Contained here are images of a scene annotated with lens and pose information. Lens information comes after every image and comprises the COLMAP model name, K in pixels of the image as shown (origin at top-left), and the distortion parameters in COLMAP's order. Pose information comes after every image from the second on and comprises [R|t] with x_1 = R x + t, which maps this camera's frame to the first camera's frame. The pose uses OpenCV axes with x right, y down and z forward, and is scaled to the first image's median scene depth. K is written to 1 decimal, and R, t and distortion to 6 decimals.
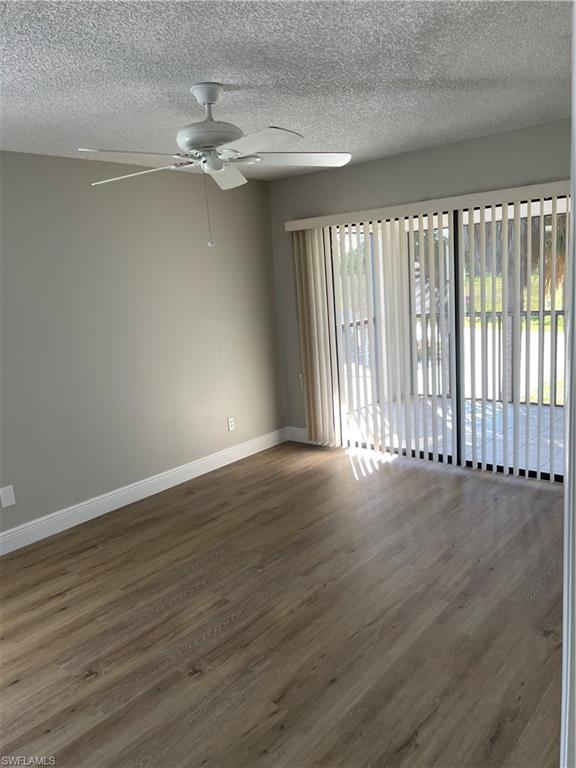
lens RADIAL K [[589.3, 0, 284.7], [0, 589.3, 384.3], [0, 0, 1]] dist [0.087620, -0.118276]
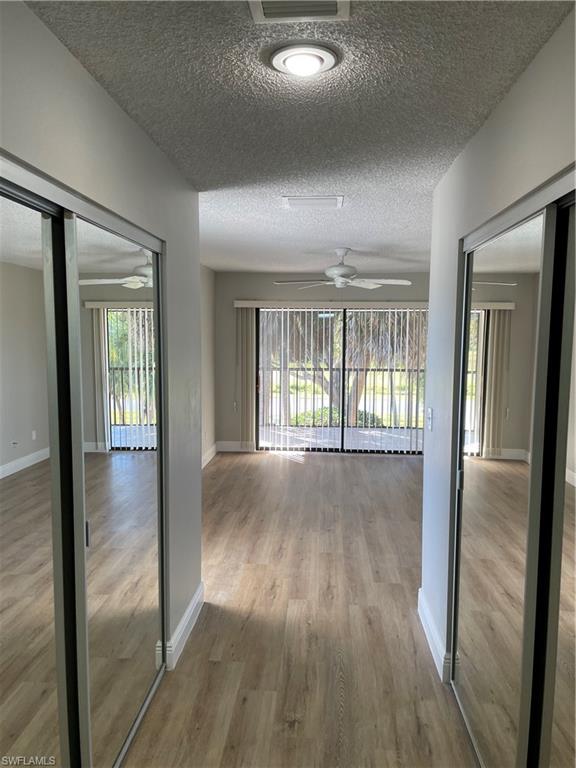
lens RADIAL K [[589.3, 0, 300.4], [0, 589.3, 385.9], [0, 0, 1]] dist [0.087620, -0.118276]
pose [[0.805317, 0.026554, 0.592250, -1.187314], [0.047273, 0.992939, -0.108799, 0.172760], [-0.590957, 0.115615, 0.798375, -0.407919]]
